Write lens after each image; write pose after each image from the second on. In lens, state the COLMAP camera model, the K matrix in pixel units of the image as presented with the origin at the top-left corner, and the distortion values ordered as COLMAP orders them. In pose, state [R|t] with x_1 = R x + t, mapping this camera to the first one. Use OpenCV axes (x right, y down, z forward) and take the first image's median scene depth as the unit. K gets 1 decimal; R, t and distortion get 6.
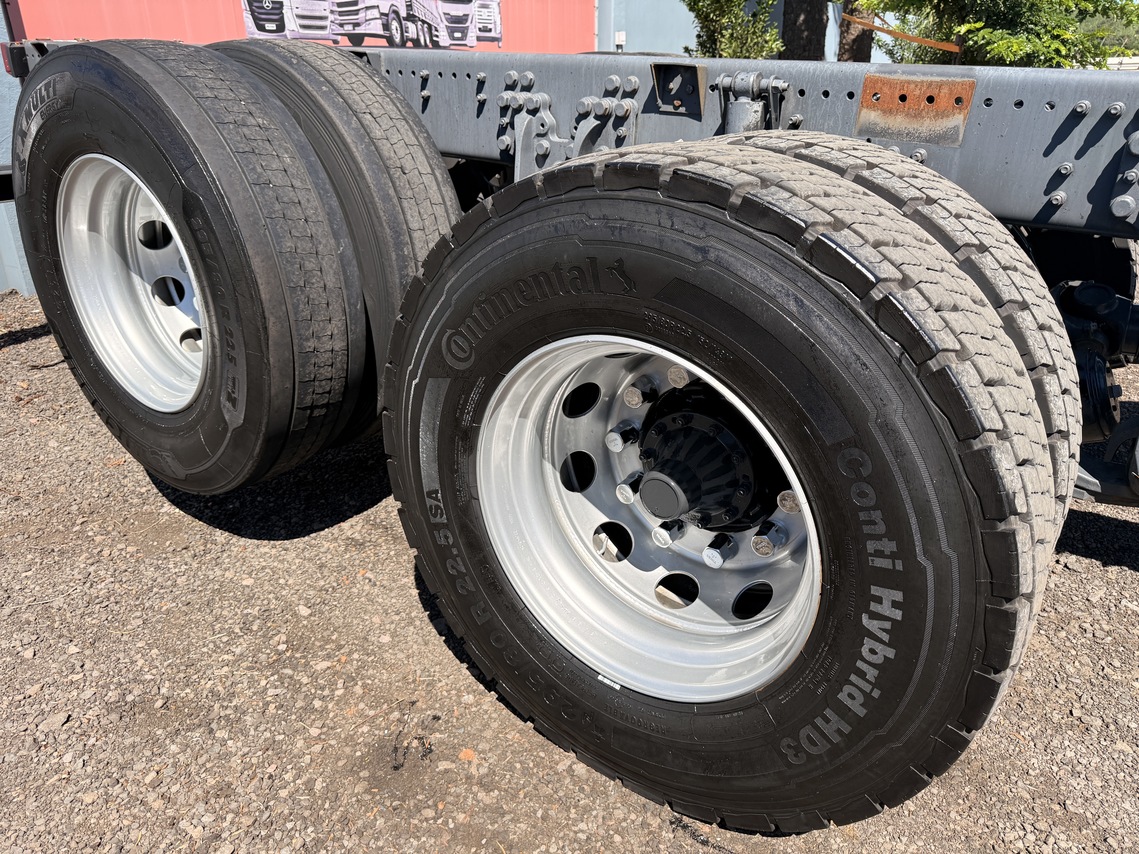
lens RADIAL K [[807.8, 0, 569.1], [0, 807.8, 430.4], [0, 0, 1]] dist [0.020964, -0.036918]
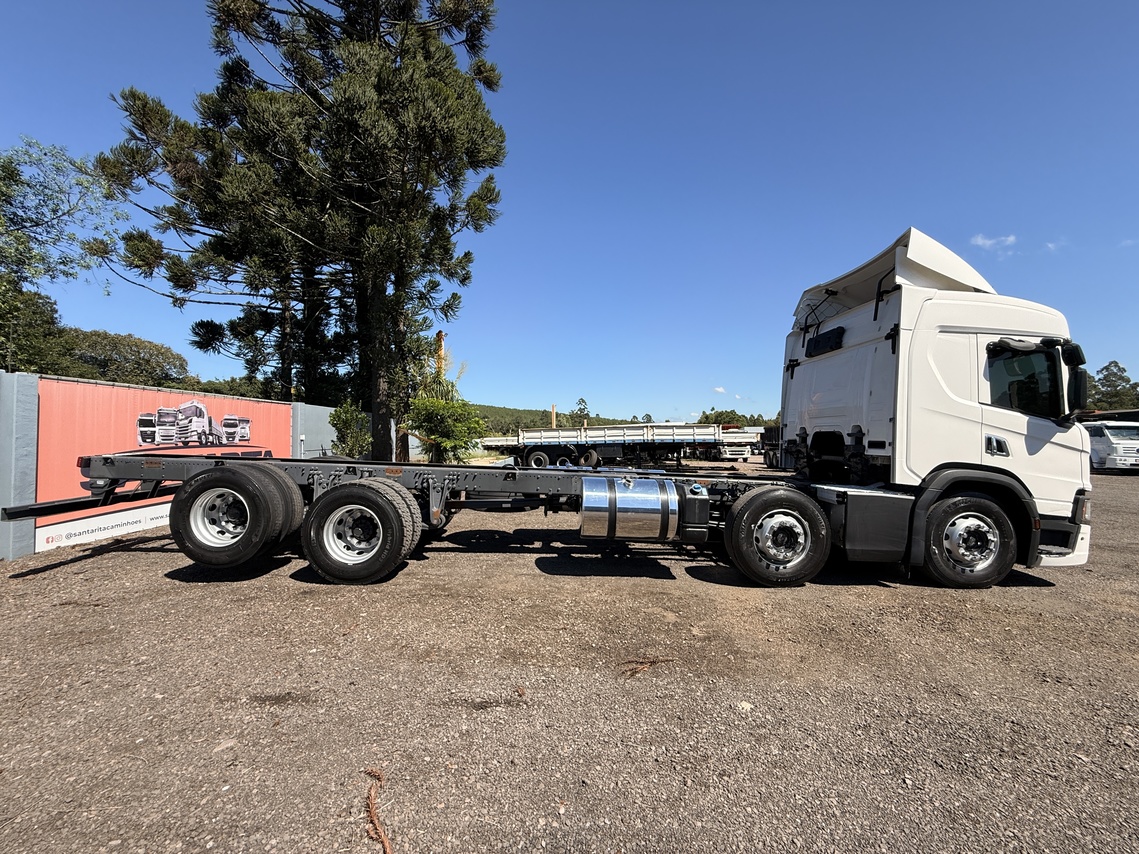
lens RADIAL K [[453.7, 0, 562.0], [0, 453.7, 430.3], [0, 0, 1]] dist [-0.005705, 0.001139]
pose [[0.809672, 0.009062, 0.586812, -0.142321], [0.235106, 0.911135, -0.338465, 0.195244], [-0.537732, 0.412009, 0.735590, -0.590762]]
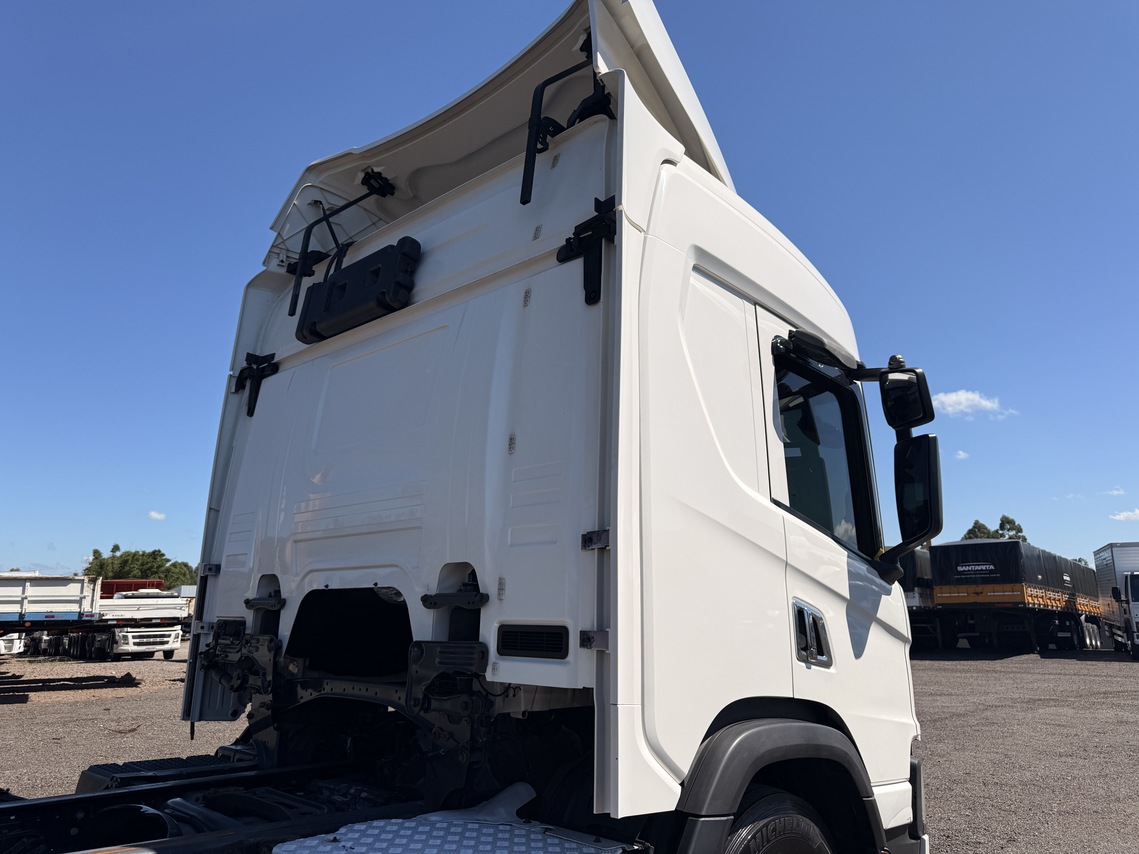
lens RADIAL K [[807.8, 0, 571.5], [0, 807.8, 431.0], [0, 0, 1]] dist [0.020964, -0.036918]
pose [[0.122977, 0.205333, 0.970935, 0.408154], [0.404128, 0.883206, -0.237966, 0.089061], [-0.906398, 0.421647, 0.025633, -0.357036]]
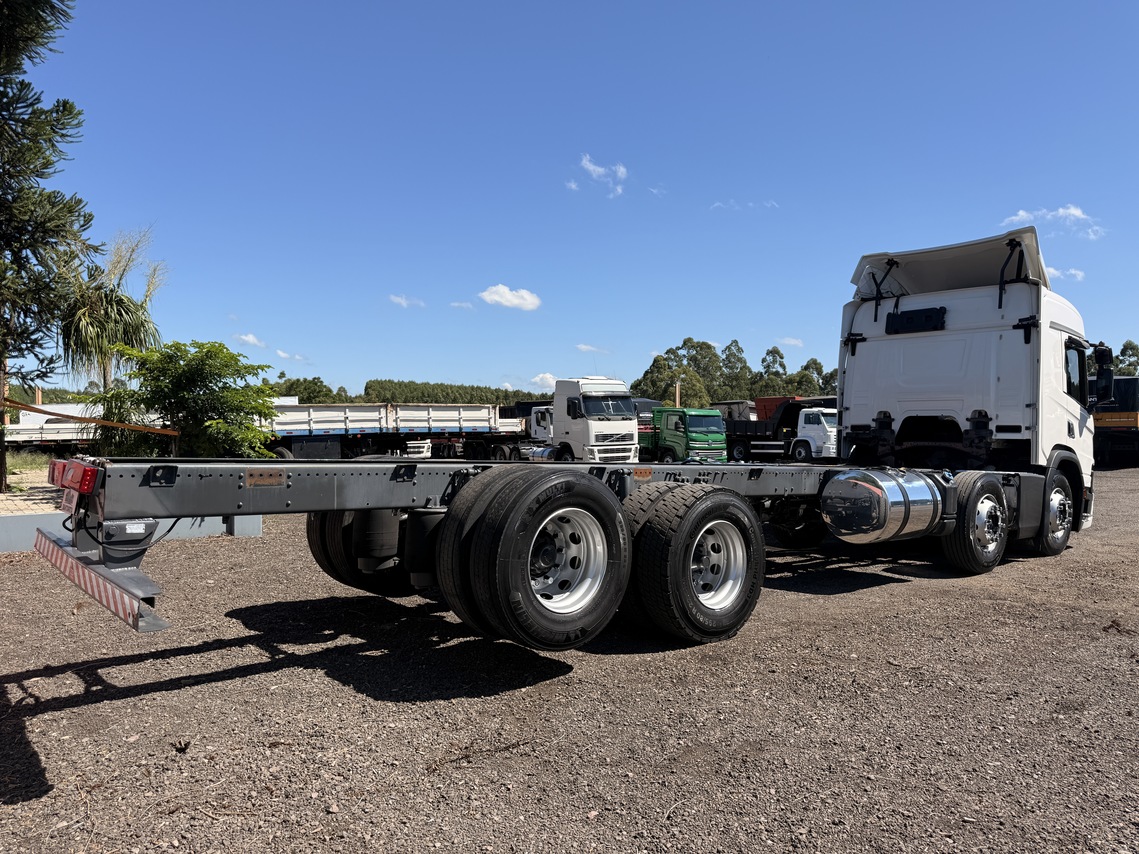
lens RADIAL K [[807.8, 0, 556.8], [0, 807.8, 436.0], [0, 0, 1]] dist [0.020964, -0.036918]
pose [[0.242803, -0.011382, 0.970009, -0.872502], [0.387794, 0.917697, -0.086301, -0.102298], [-0.889192, 0.397118, 0.227233, 0.111738]]
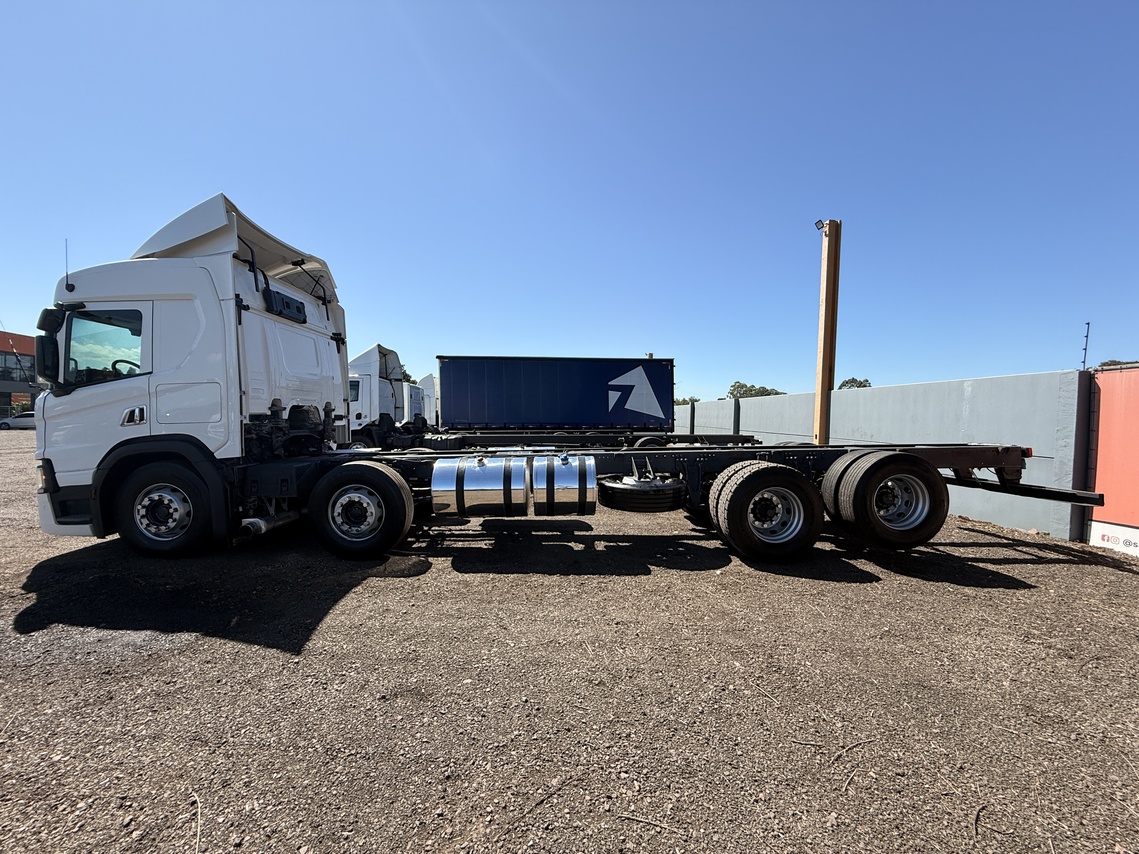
lens RADIAL K [[453.7, 0, 567.1], [0, 453.7, 424.3], [0, 0, 1]] dist [-0.005705, 0.001139]
pose [[-0.798940, -0.007647, -0.601362, 0.985535], [-0.262967, 0.903709, 0.337873, -0.413703], [0.540872, 0.428079, -0.724020, 0.788856]]
